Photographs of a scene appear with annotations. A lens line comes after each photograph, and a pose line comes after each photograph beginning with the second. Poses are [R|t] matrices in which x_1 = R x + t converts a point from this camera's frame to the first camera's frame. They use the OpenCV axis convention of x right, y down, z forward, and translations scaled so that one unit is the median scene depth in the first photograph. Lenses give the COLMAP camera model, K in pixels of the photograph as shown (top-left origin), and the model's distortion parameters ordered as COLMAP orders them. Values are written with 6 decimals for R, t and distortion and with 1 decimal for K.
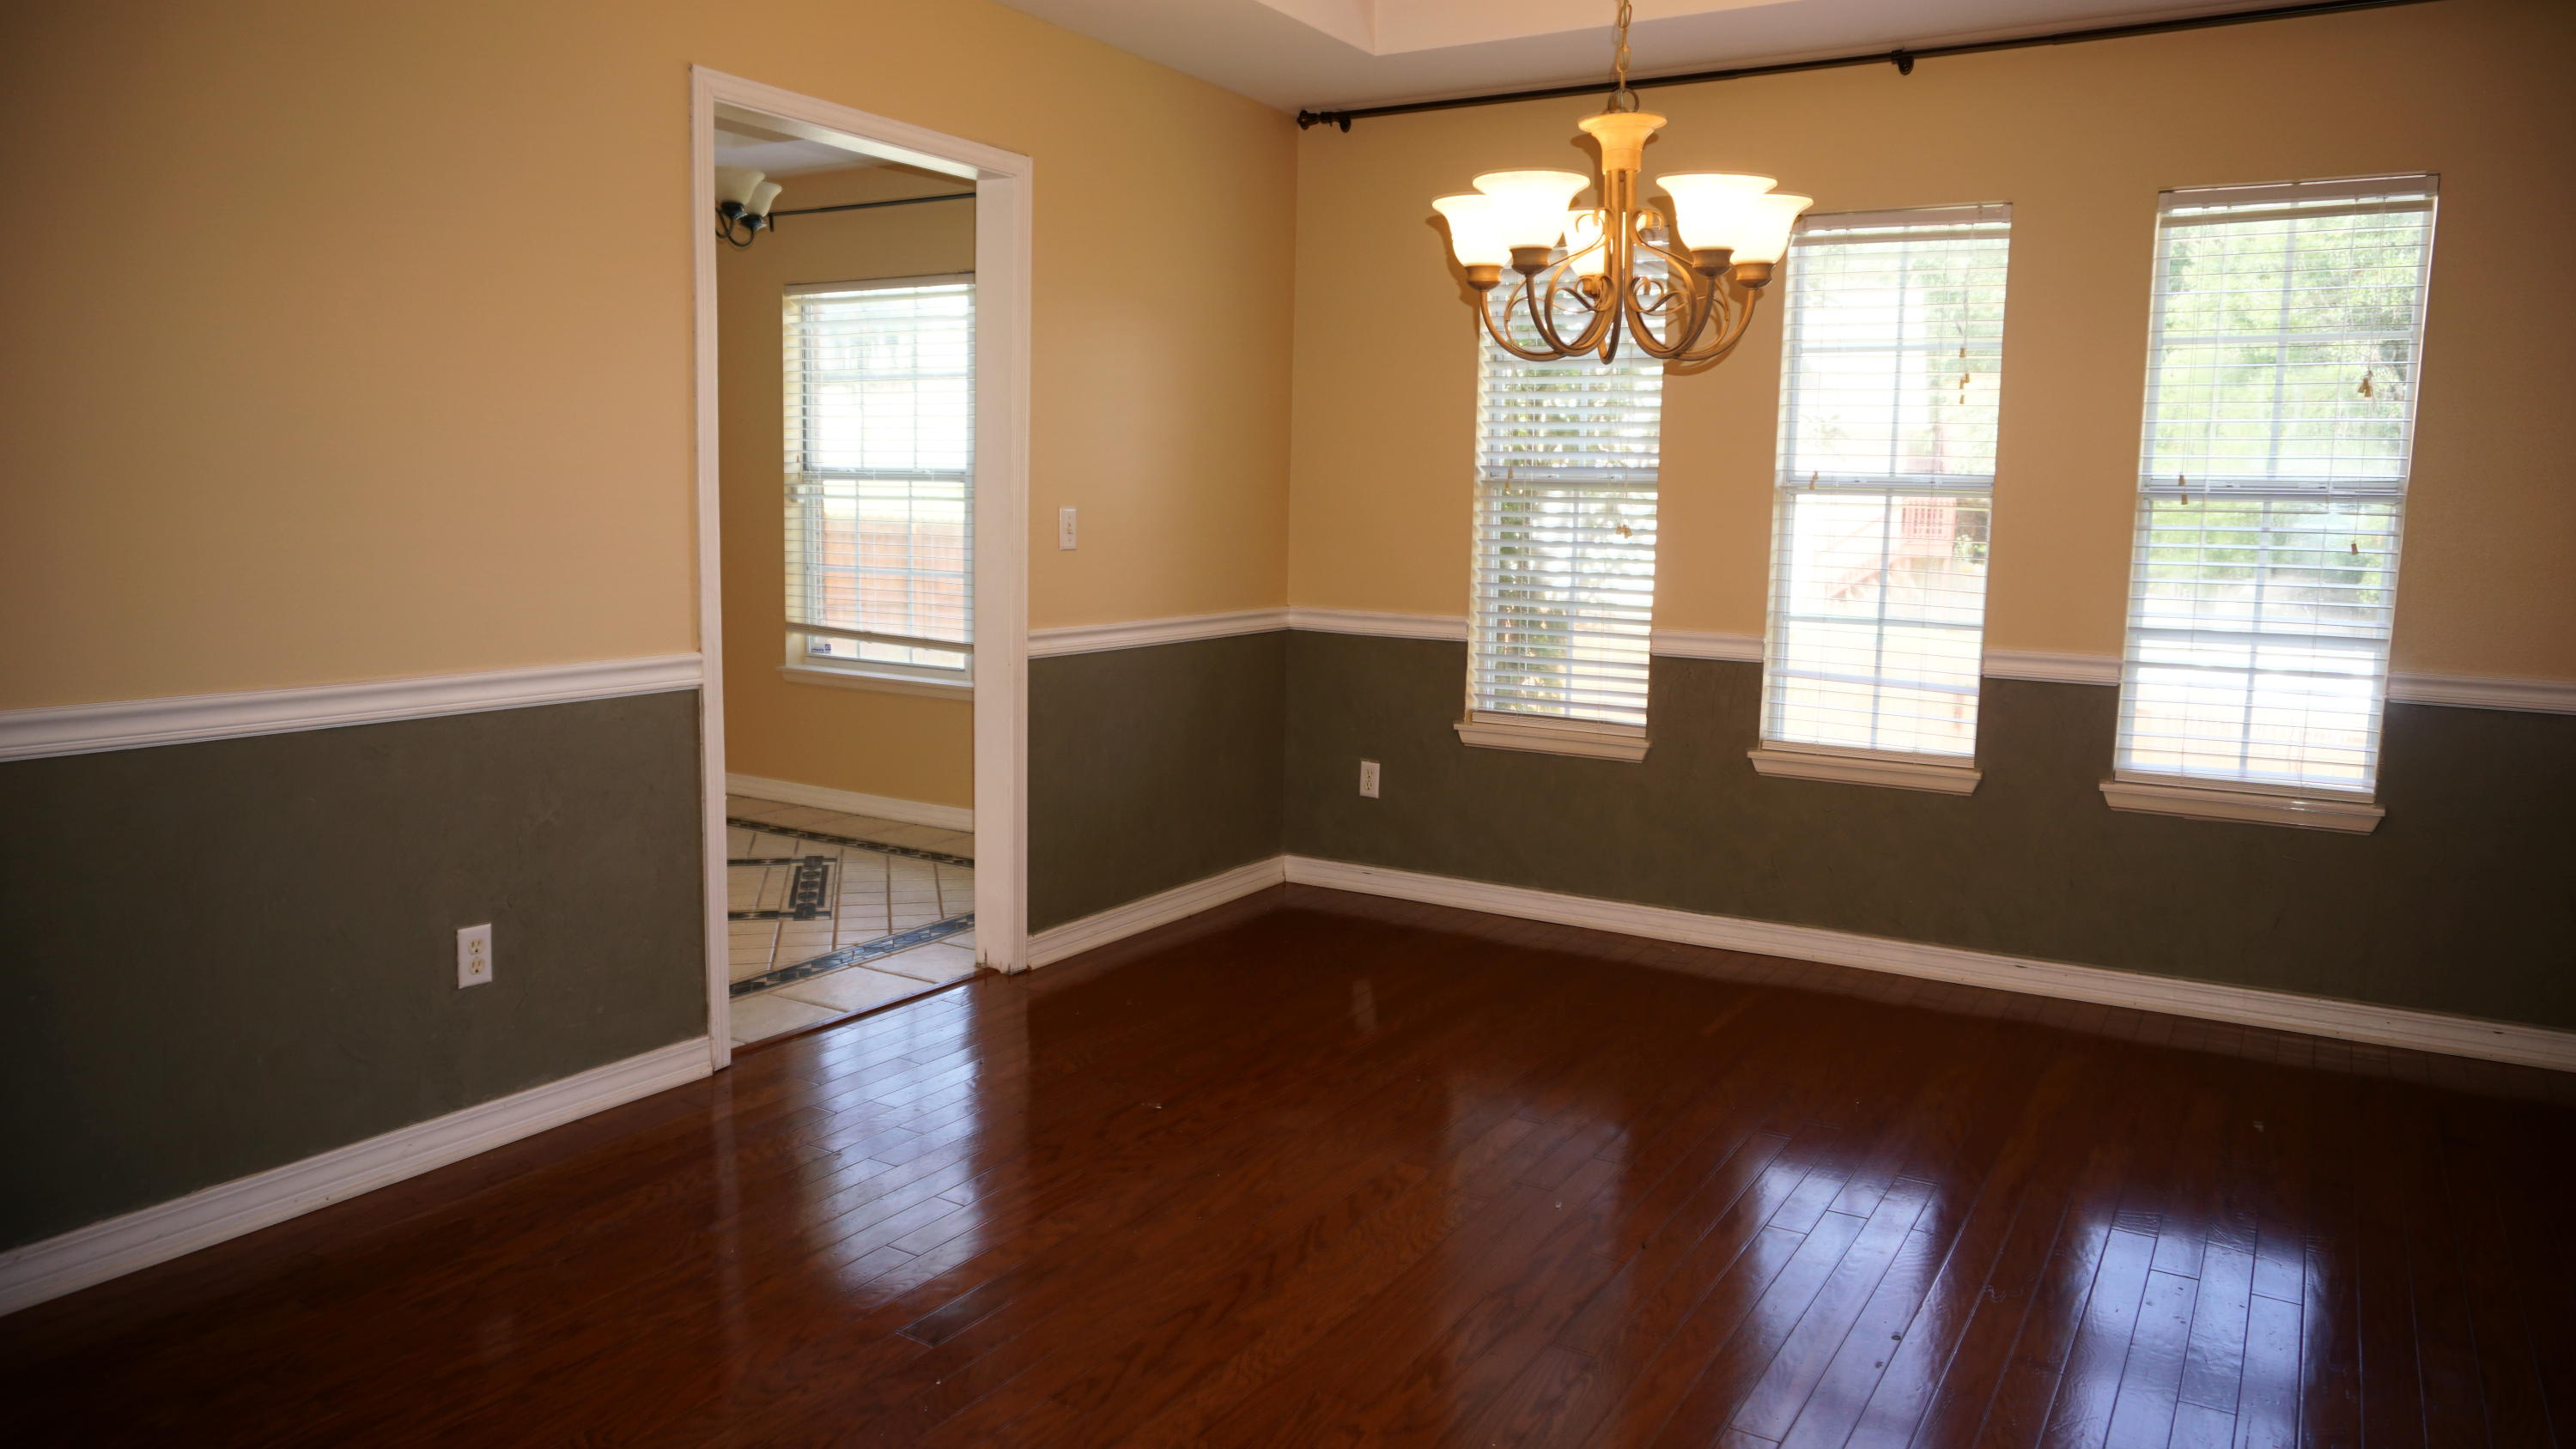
lens RADIAL K [[1729.8, 0, 1291.4], [0, 1729.8, 721.7], [0, 0, 1]] dist [-0.031341, 0.010515]
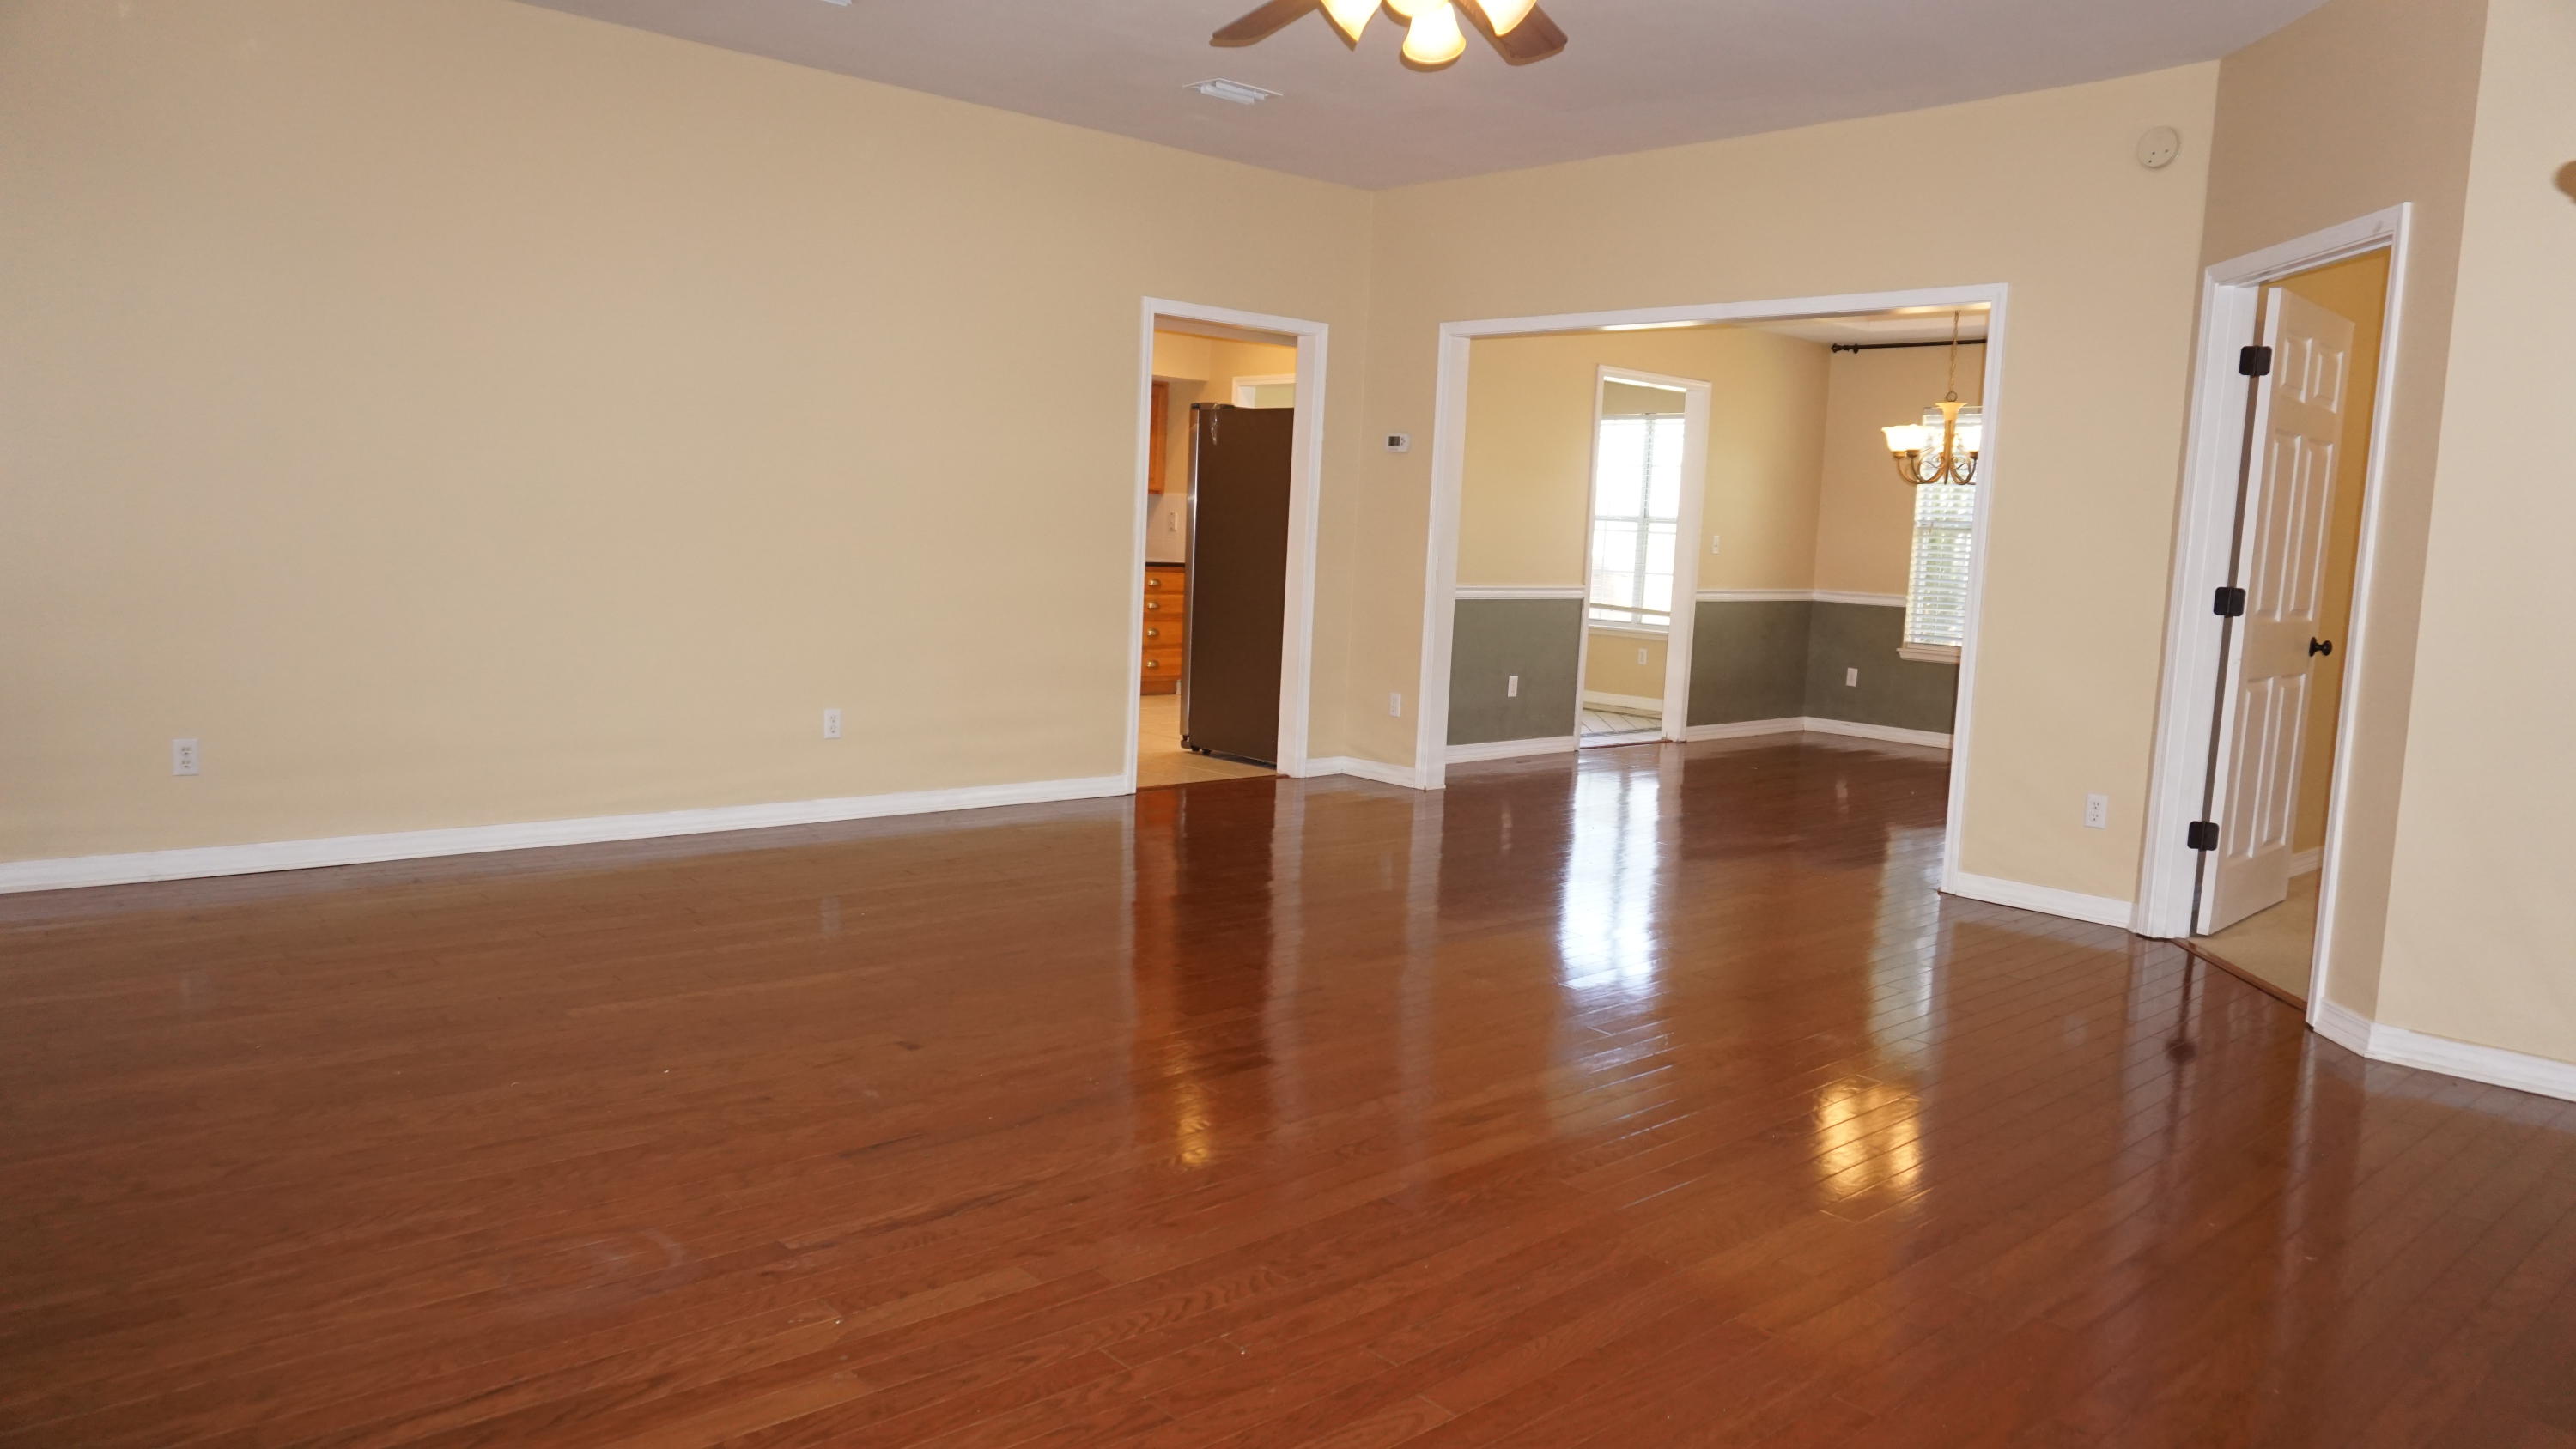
lens RADIAL K [[1729.8, 0, 1291.3], [0, 1729.8, 739.9], [0, 0, 1]] dist [-0.031341, 0.010515]
pose [[0.959528, 0.053385, -0.276508, -0.021690], [-0.056924, 0.998367, -0.004785, 0.157902], [0.275801, 0.020332, 0.961000, -1.117448]]
